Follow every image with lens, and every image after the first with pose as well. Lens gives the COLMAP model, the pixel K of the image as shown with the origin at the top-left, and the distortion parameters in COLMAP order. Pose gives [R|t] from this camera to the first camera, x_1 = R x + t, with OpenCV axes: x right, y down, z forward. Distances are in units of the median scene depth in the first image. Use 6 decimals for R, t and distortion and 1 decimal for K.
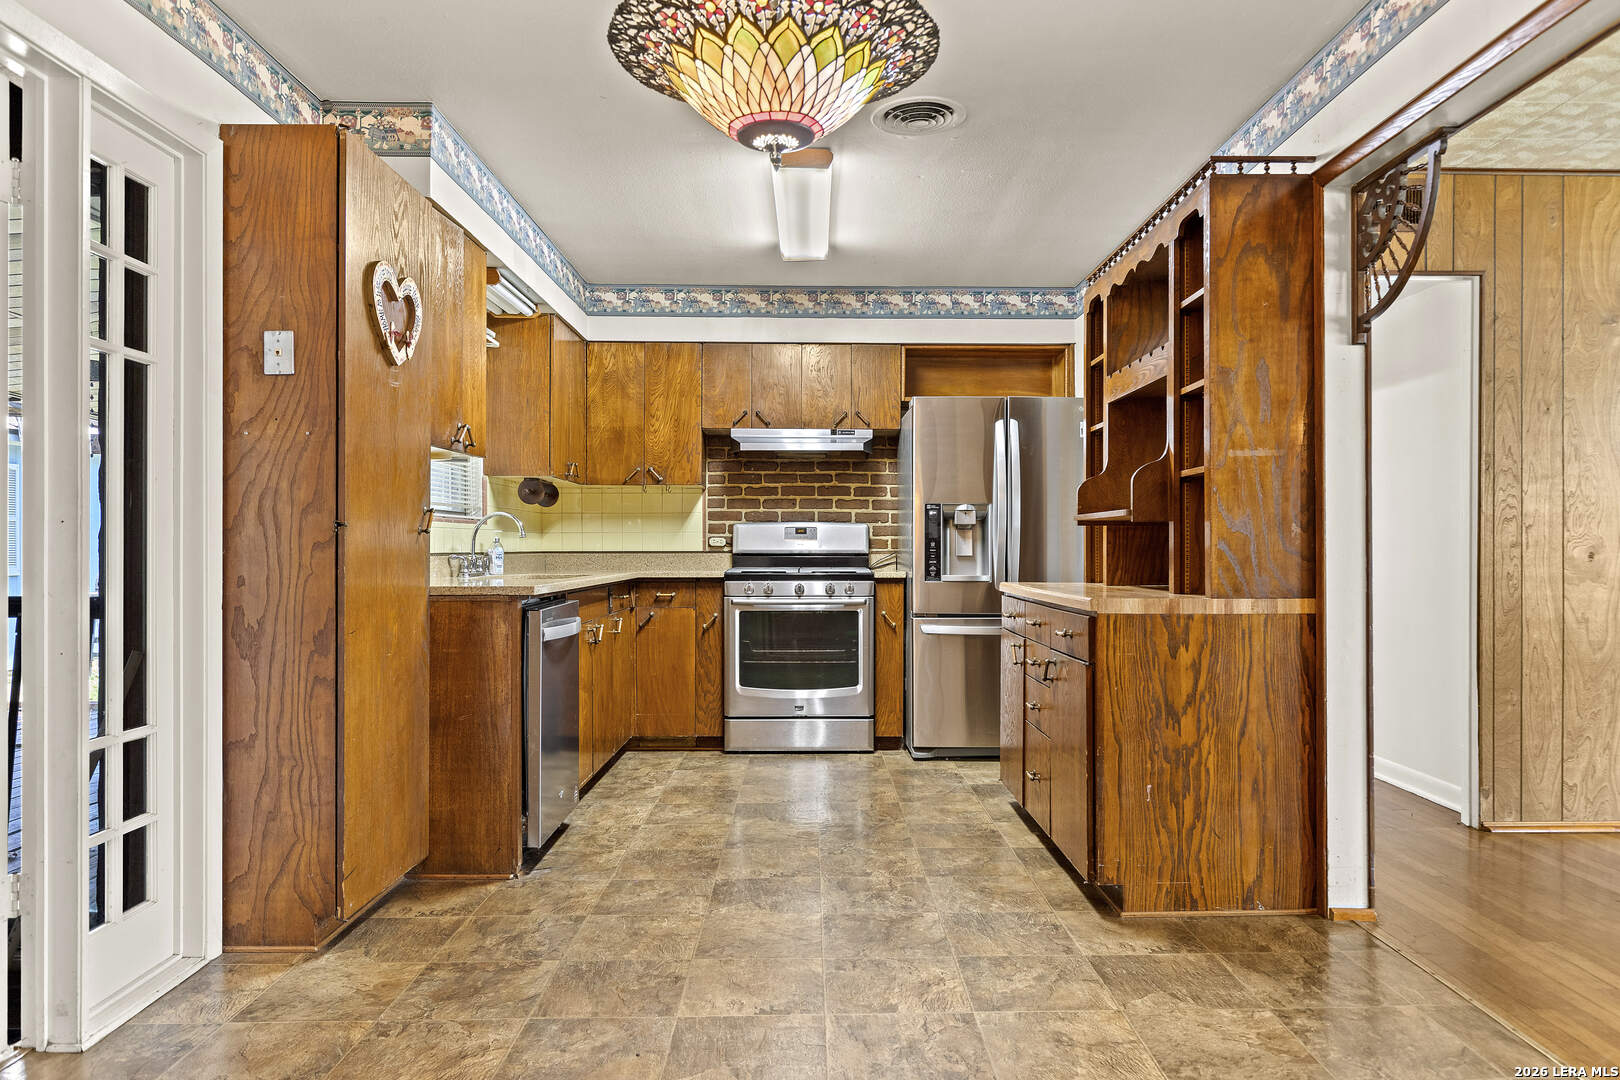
lens RADIAL K [[1090.7, 0, 822.6], [0, 1090.7, 547.5], [0, 0, 1]] dist [0.000065, -0.003422]
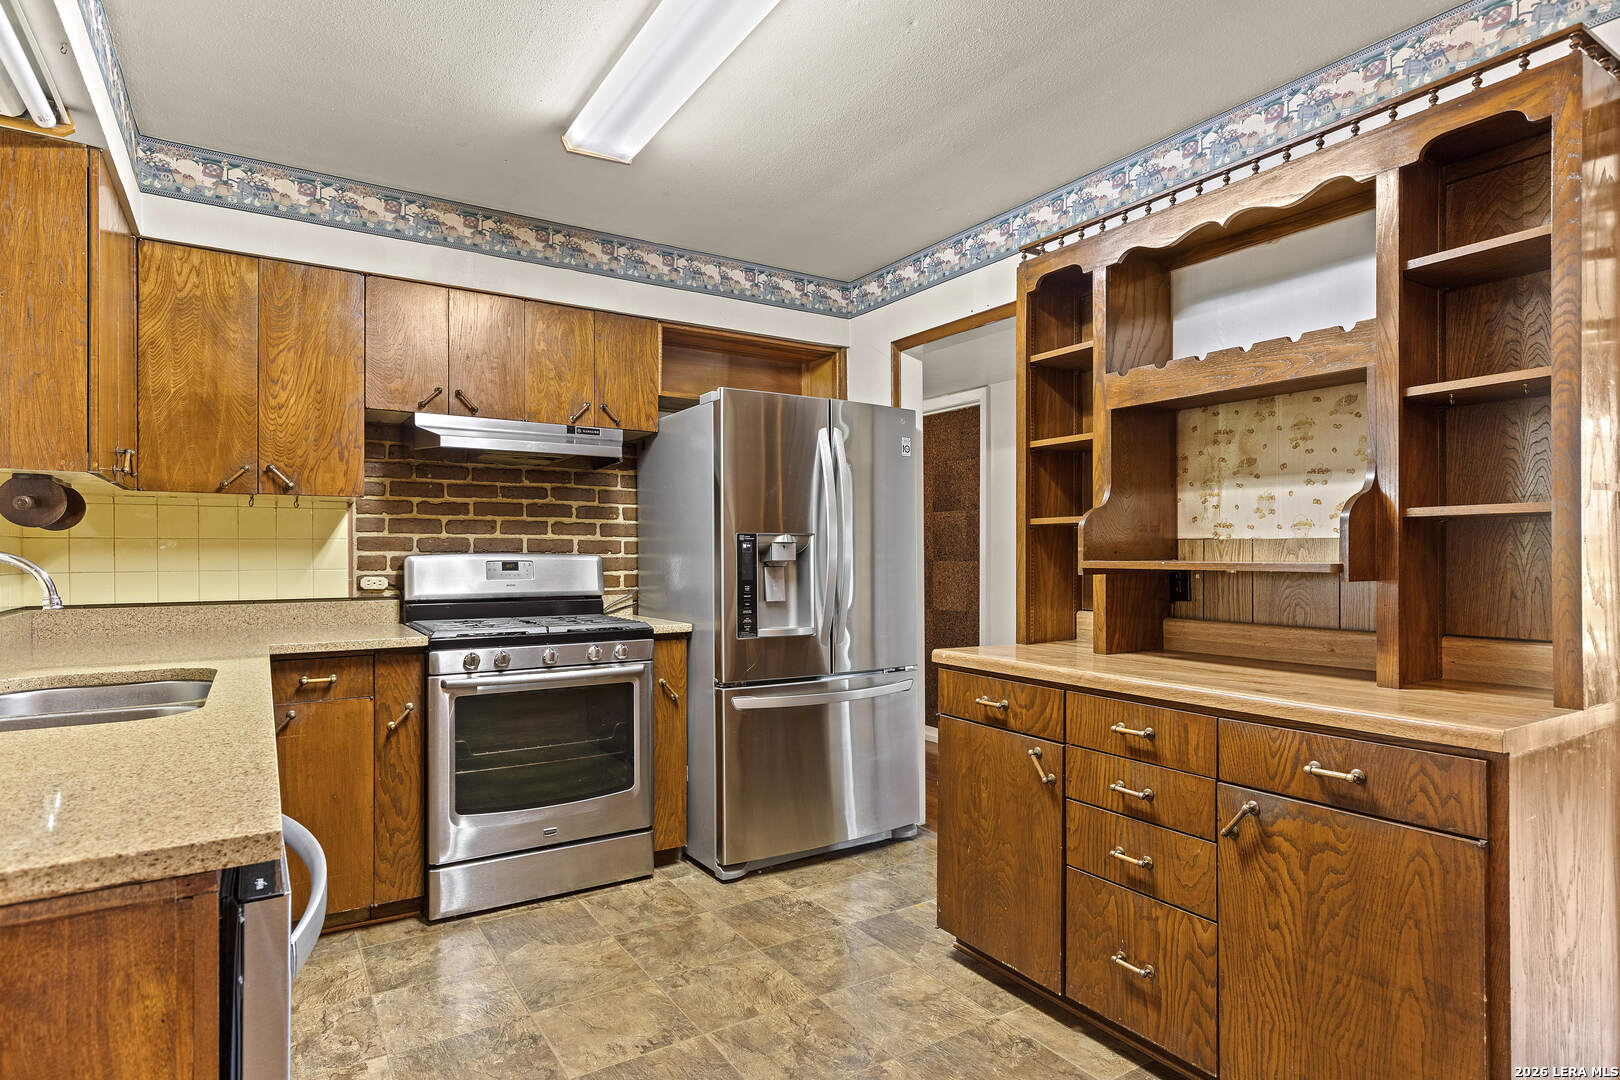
lens RADIAL K [[877.6, 0, 819.3], [0, 877.6, 552.3], [0, 0, 1]] dist [0.001256, 0.000744]
pose [[0.846378, -0.001178, 0.532582, -0.170560], [0.000906, 0.999999, 0.000771, -0.026965], [-0.532583, -0.000170, 0.846378, 0.453781]]
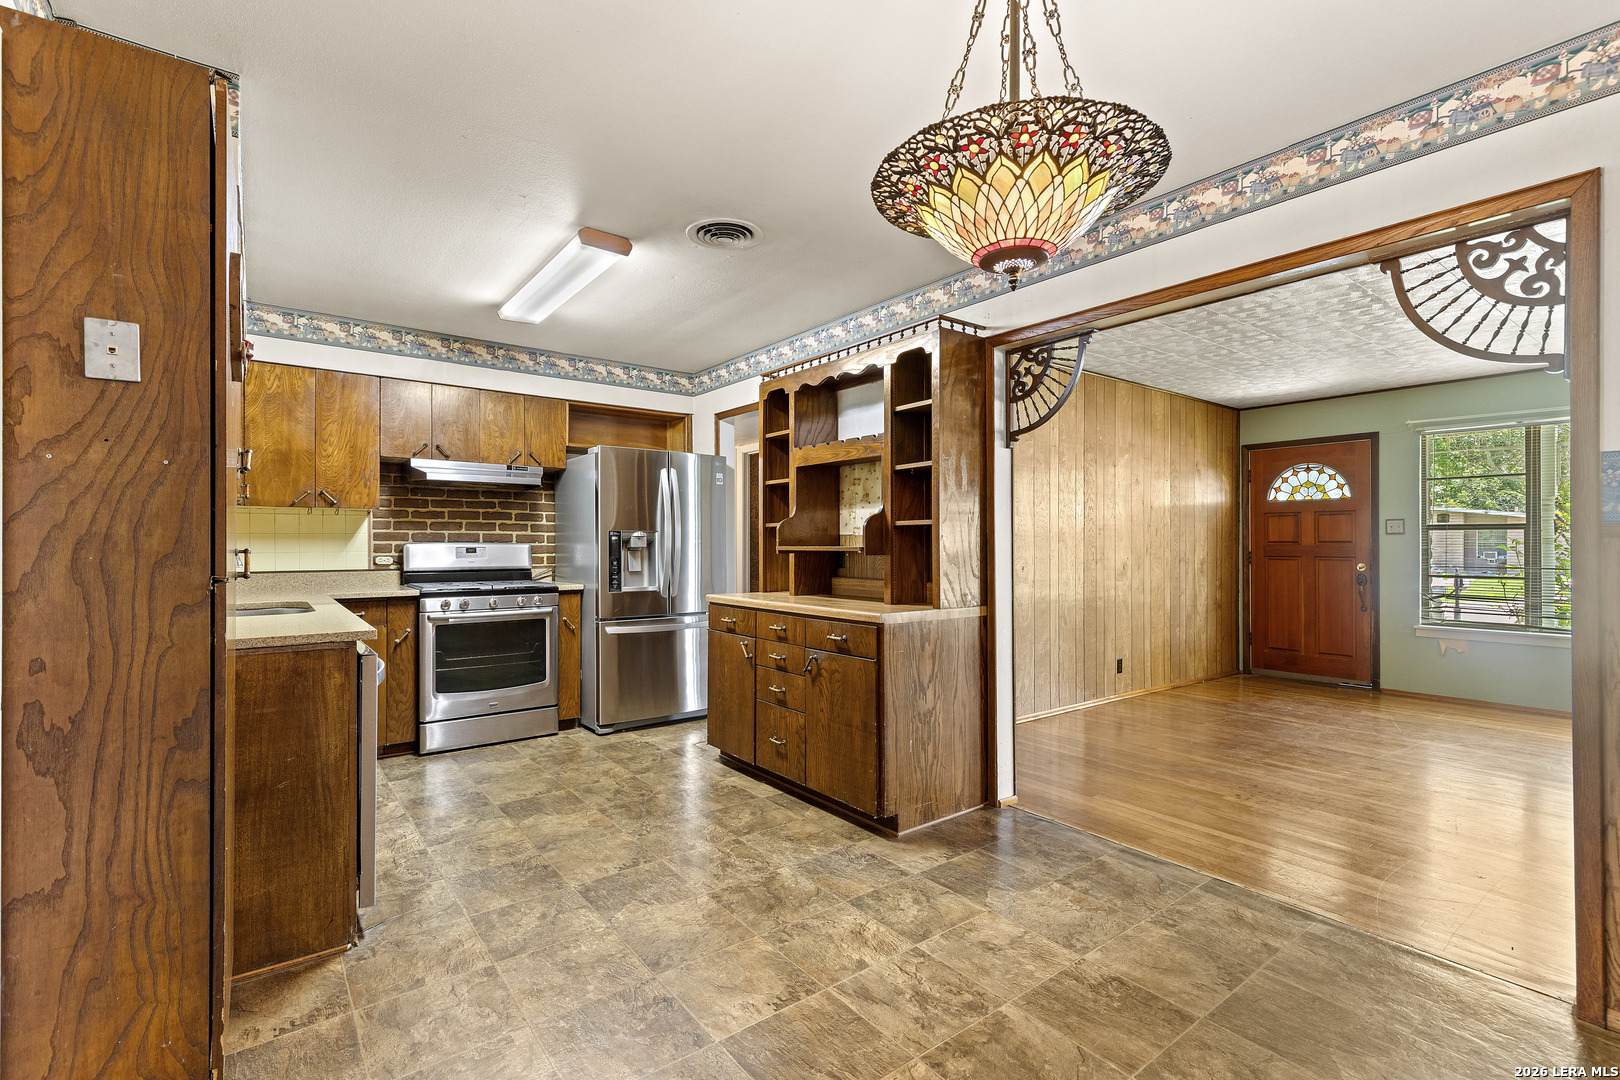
lens RADIAL K [[741.8, 0, 824.2], [0, 741.8, 542.6], [0, 0, 1]] dist [0.010045, -0.001367]
pose [[0.796448, 0.000417, 0.604707, -0.220224], [0.000007, 1.000000, -0.000699, -0.025218], [-0.604707, 0.000561, 0.796448, 0.160685]]
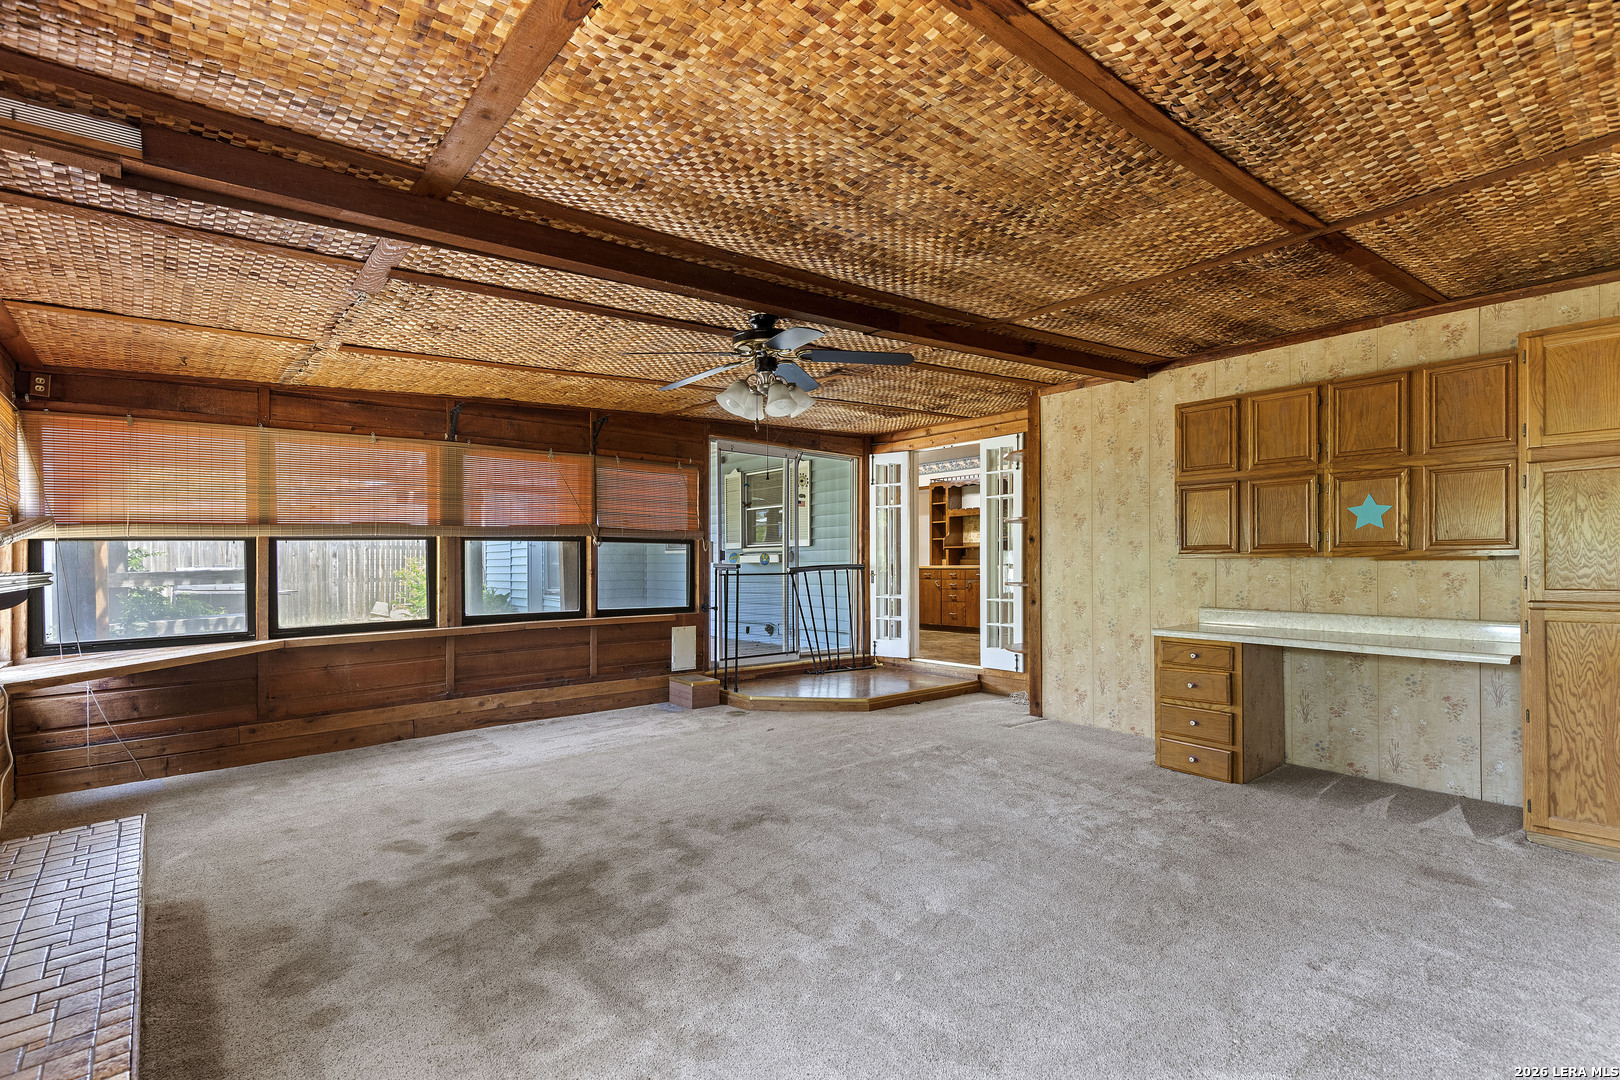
lens RADIAL K [[741.8, 0, 810.4], [0, 741.8, 550.3], [0, 0, 1]] dist [0.010045, -0.001367]
pose [[0.769086, 0.000989, 0.639144, -1.322874], [0.003201, 0.999980, -0.005400, -0.003808], [-0.639137, 0.006199, 0.769068, -0.504268]]
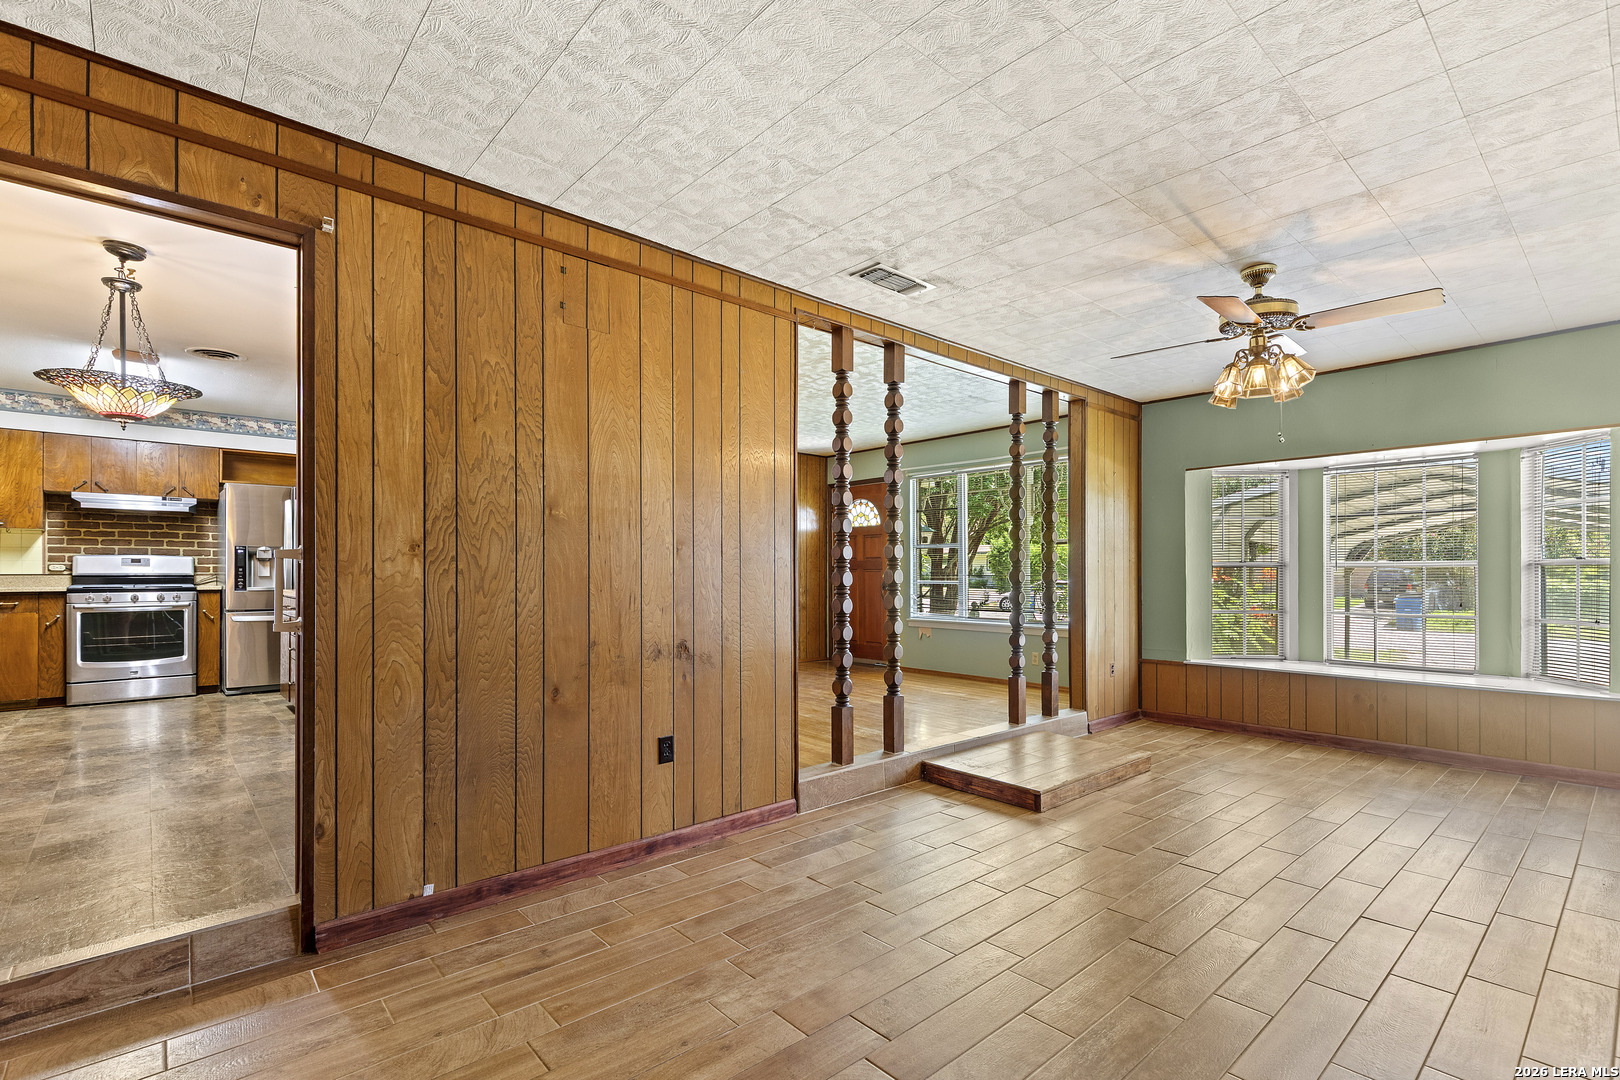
lens RADIAL K [[741.8, 0, 819.2], [0, 741.8, 570.6], [0, 0, 1]] dist [0.010045, -0.001367]
pose [[0.751080, 0.000208, 0.660211, 0.009066], [0.001273, 0.999998, -0.001763, 0.002161], [-0.660210, 0.002164, 0.751078, -0.475878]]
